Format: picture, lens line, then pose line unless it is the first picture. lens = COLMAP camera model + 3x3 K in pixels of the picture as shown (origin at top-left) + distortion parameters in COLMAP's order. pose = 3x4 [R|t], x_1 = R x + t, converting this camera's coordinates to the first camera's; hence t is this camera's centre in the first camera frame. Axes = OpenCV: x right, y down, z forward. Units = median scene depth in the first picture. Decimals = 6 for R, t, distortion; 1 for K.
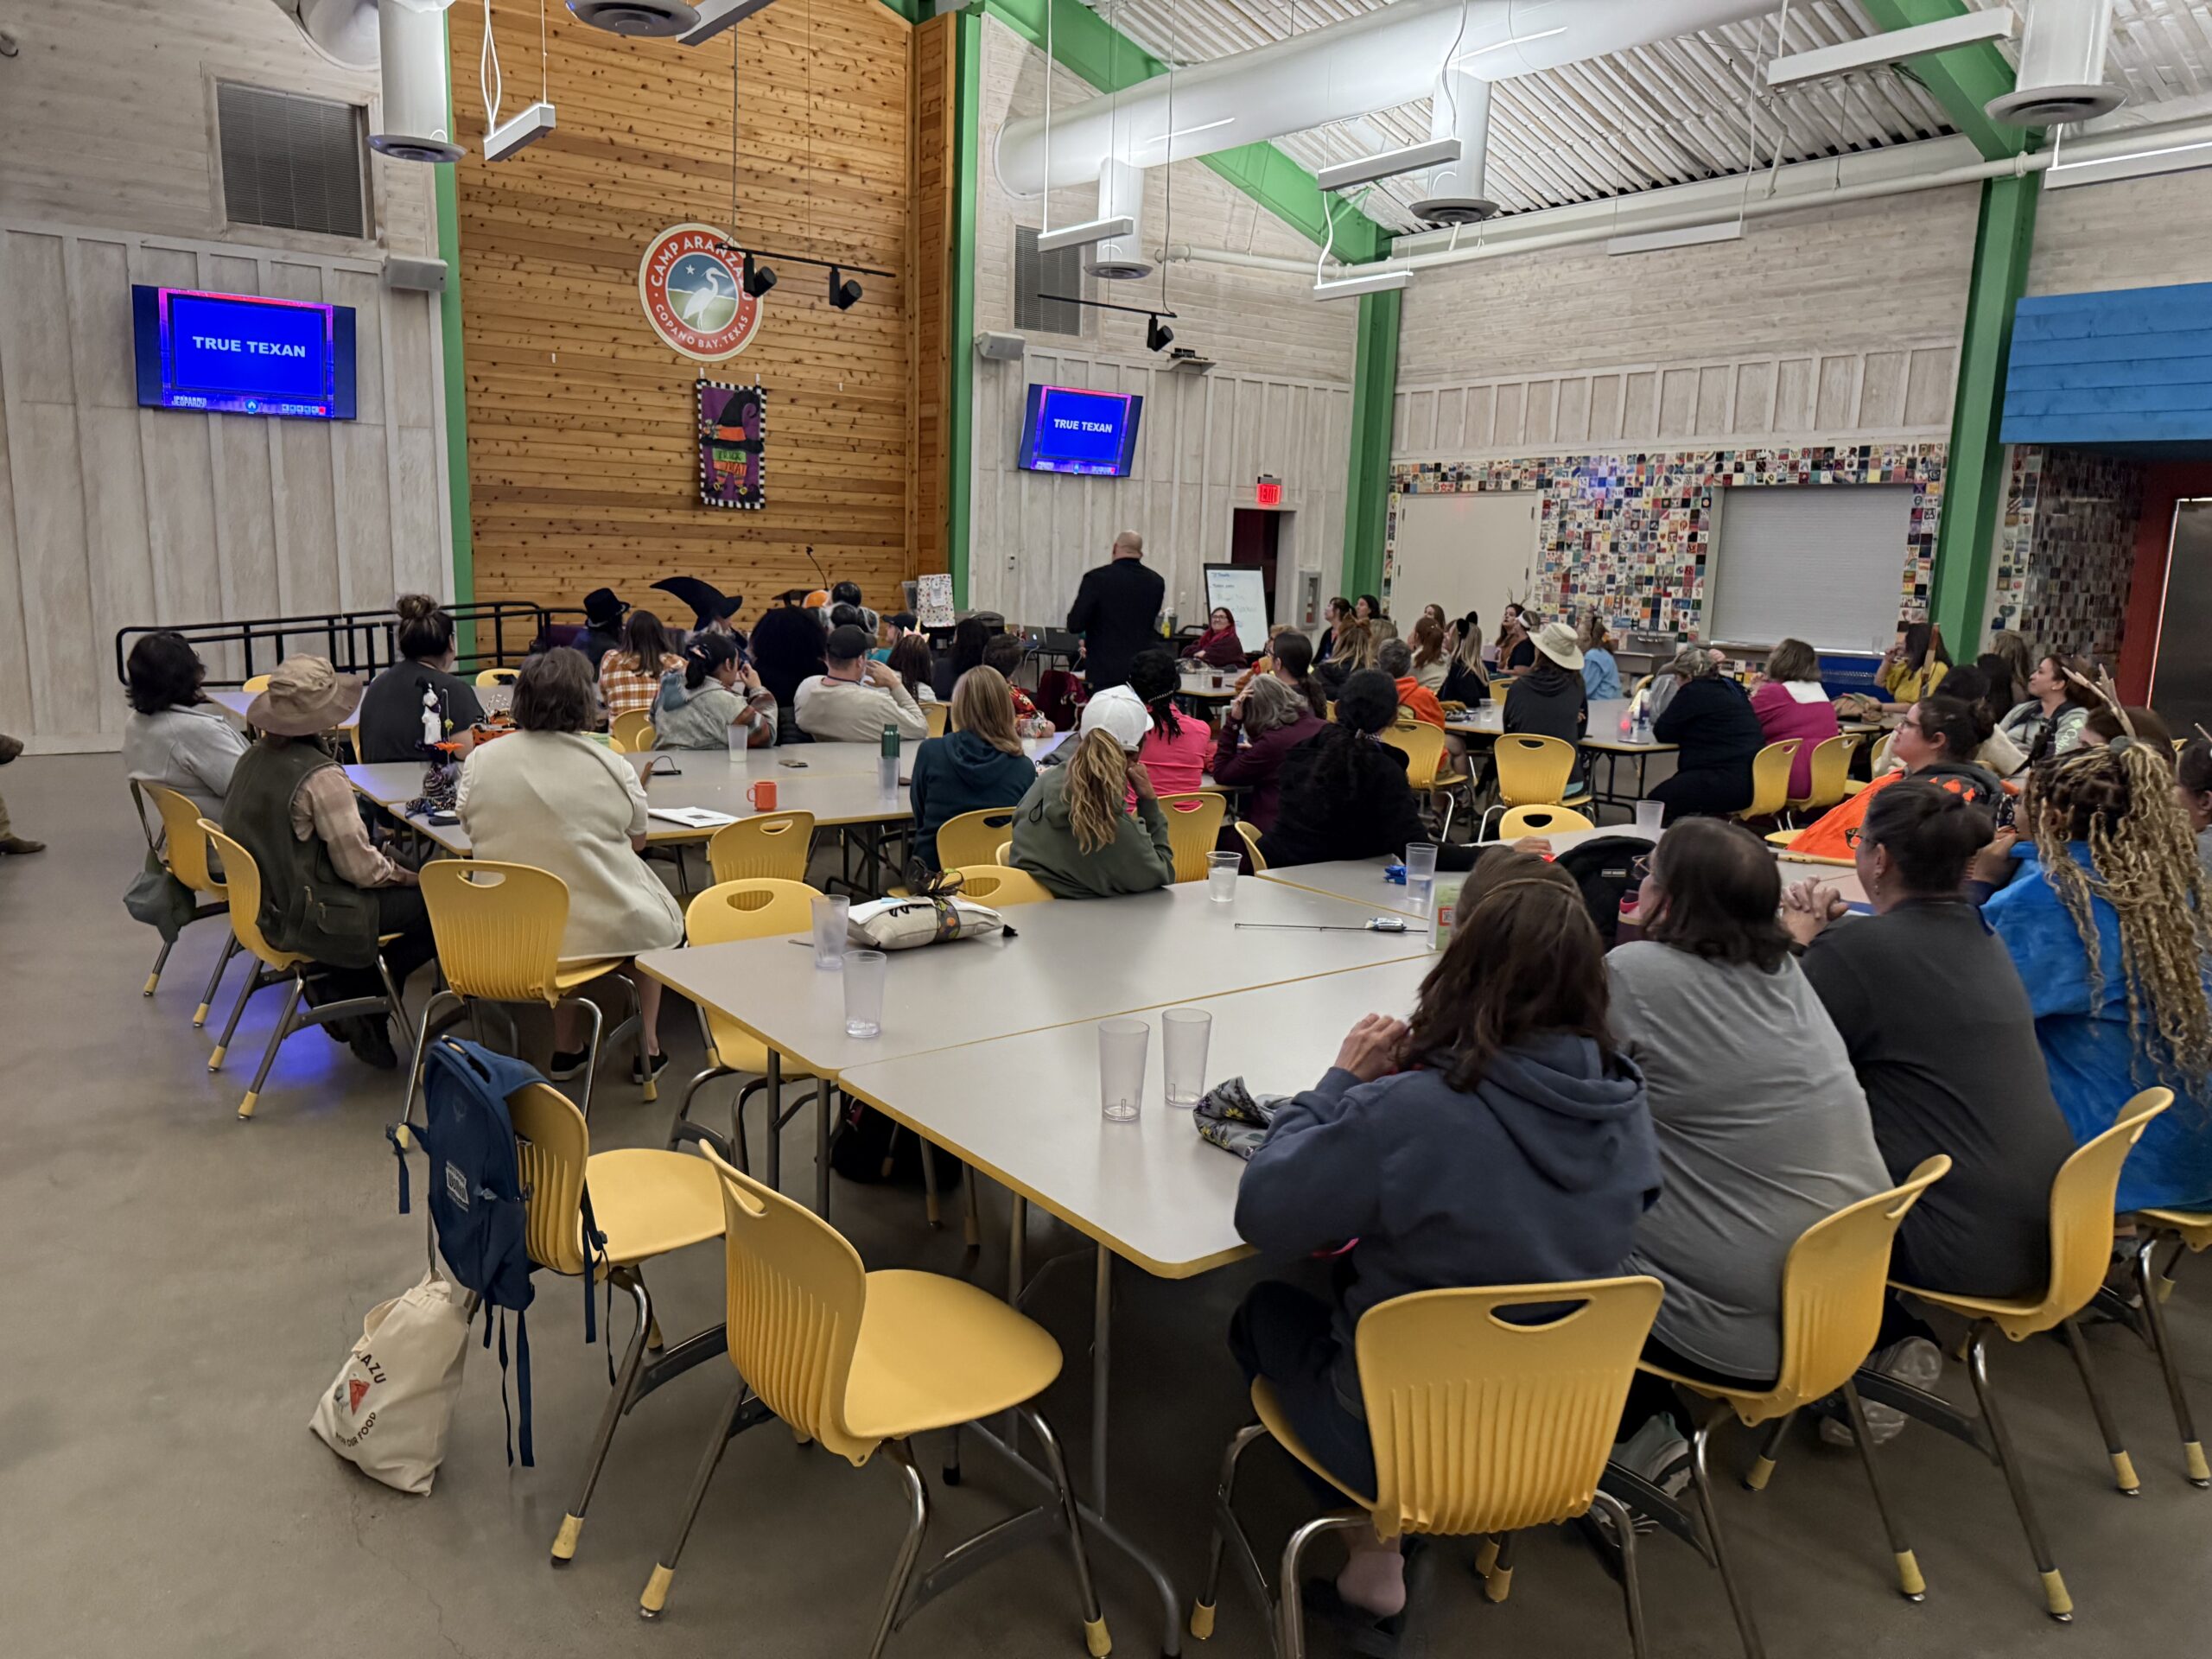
lens RADIAL K [[1588.0, 0, 1106.0], [0, 1588.0, 829.5], [0, 0, 1]] dist [0.098014, -0.101584]
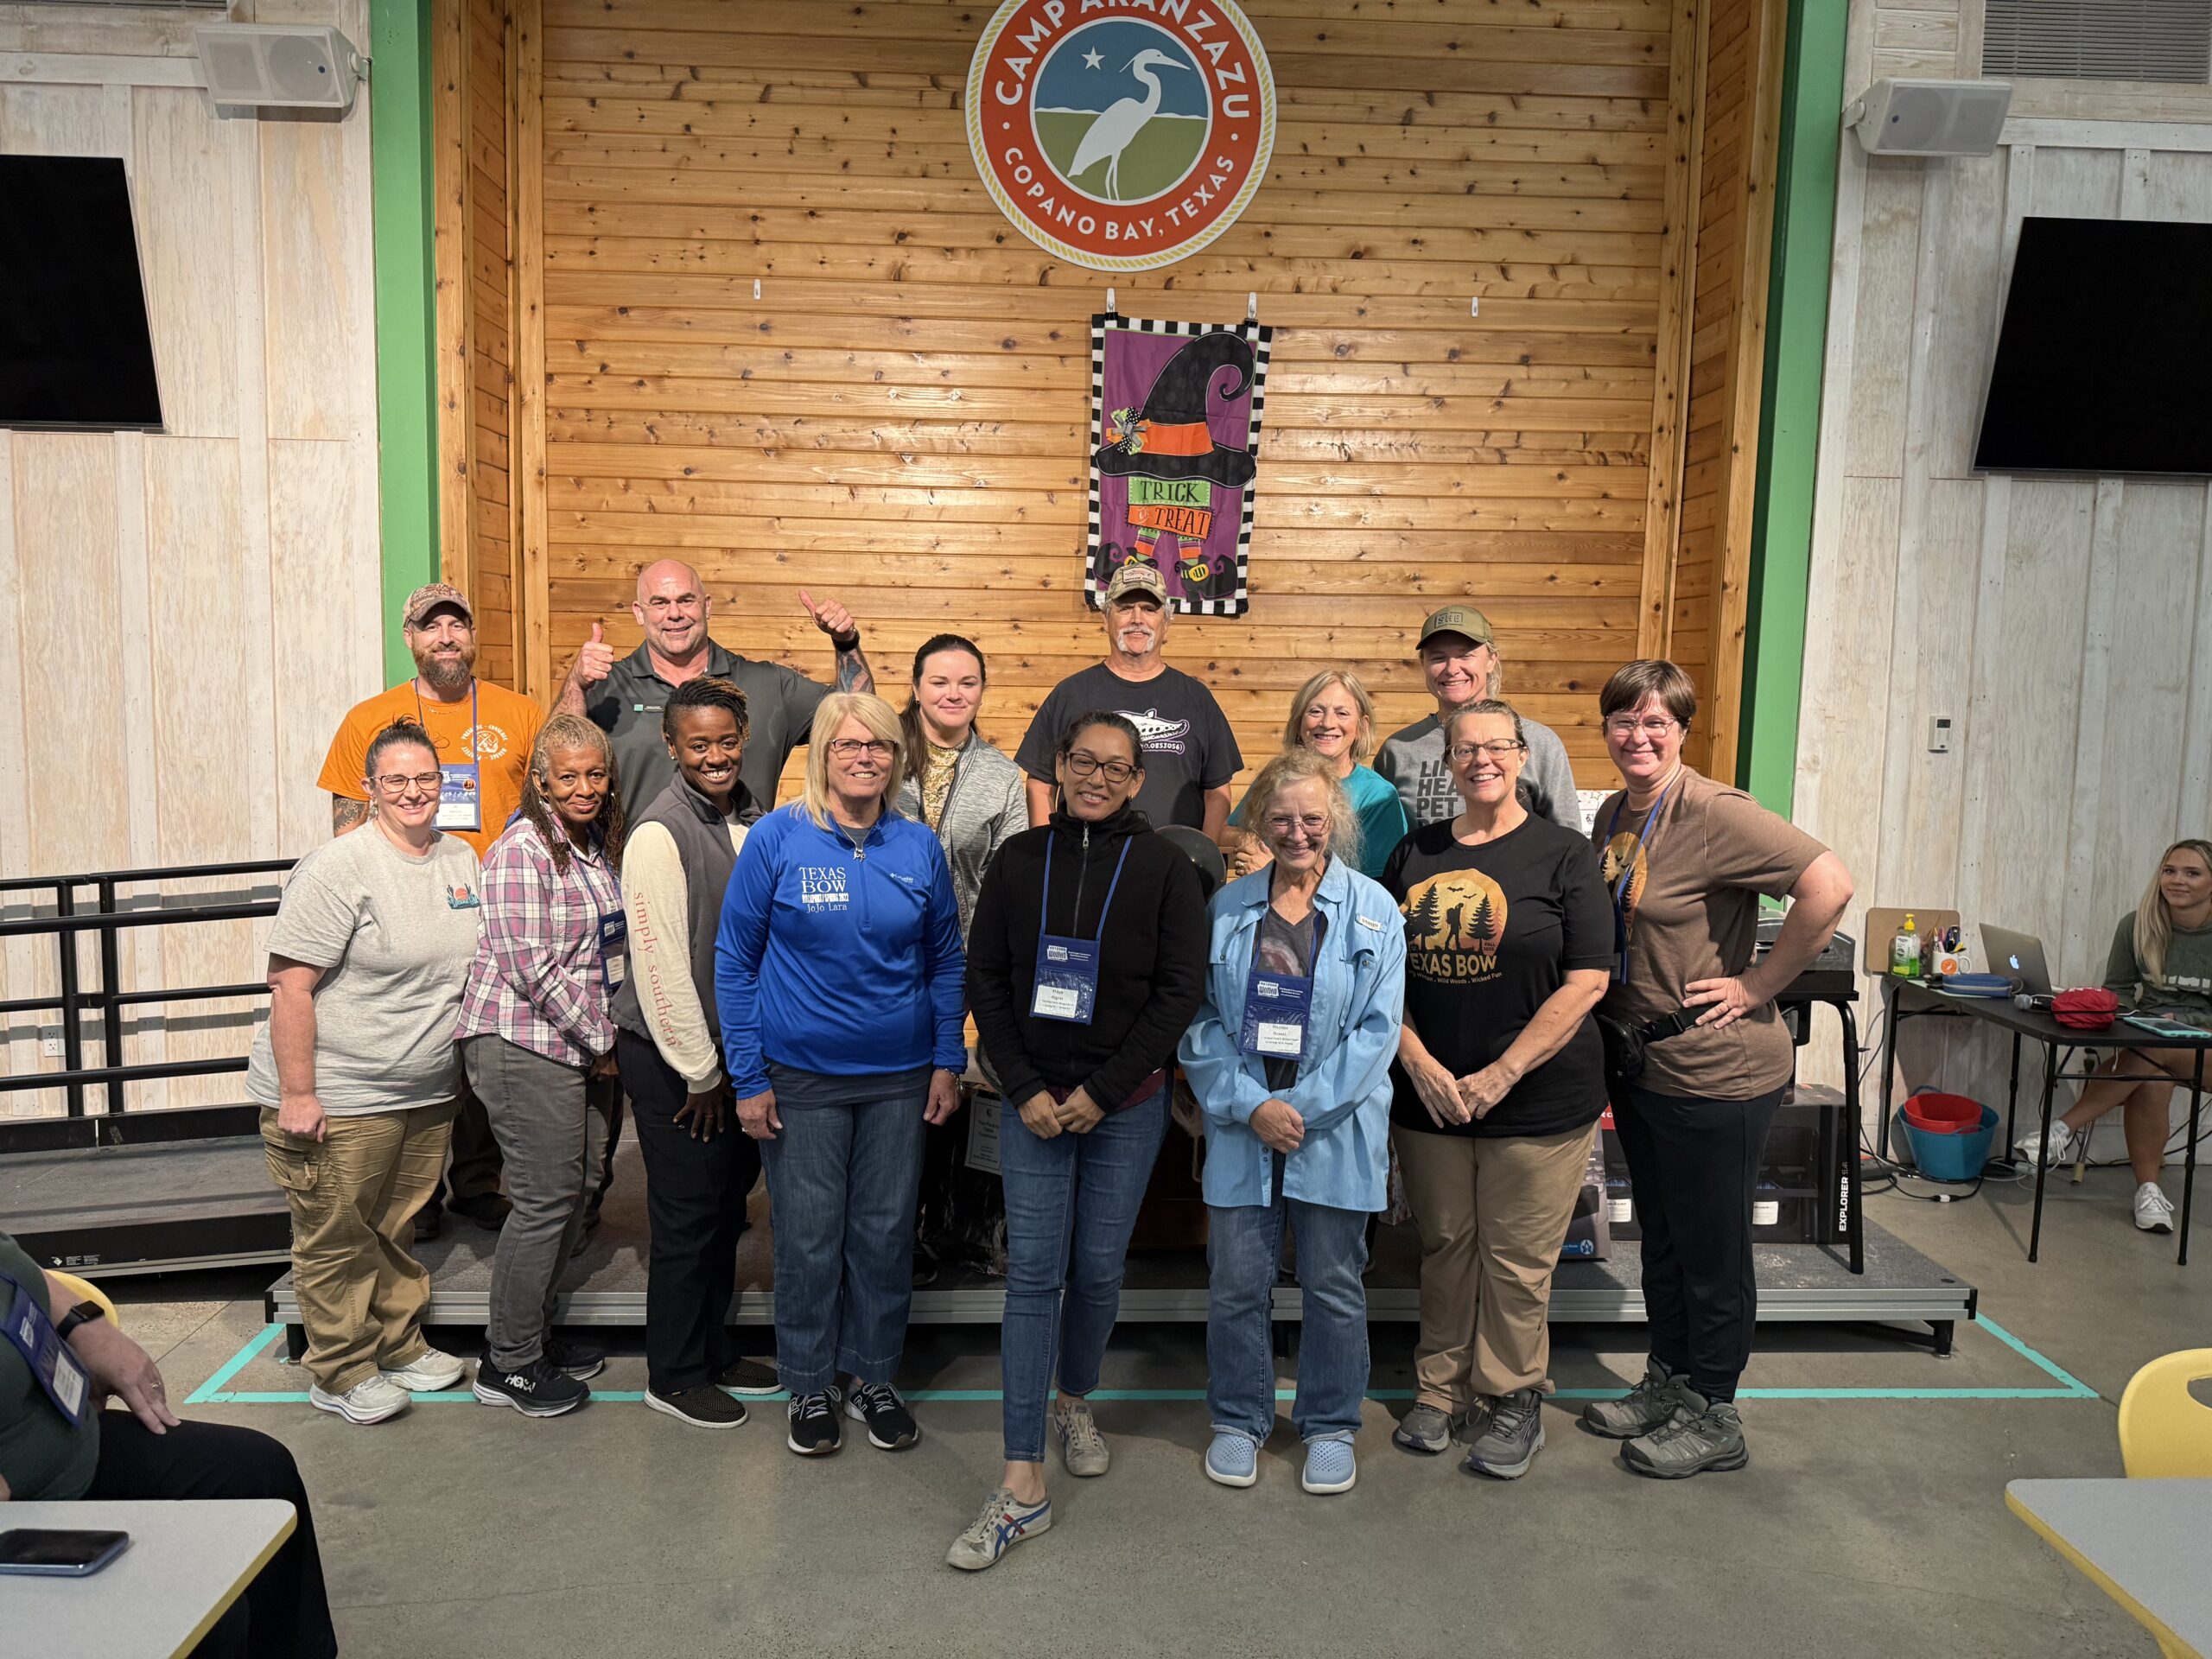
lens RADIAL K [[1588.0, 0, 1106.0], [0, 1588.0, 829.5], [0, 0, 1]] dist [0.098014, -0.101584]
pose [[0.829926, 0.027884, -0.557177, -0.014068], [-0.083316, 0.993744, -0.074369, -0.112310], [0.551618, 0.108143, 0.827057, 0.651487]]
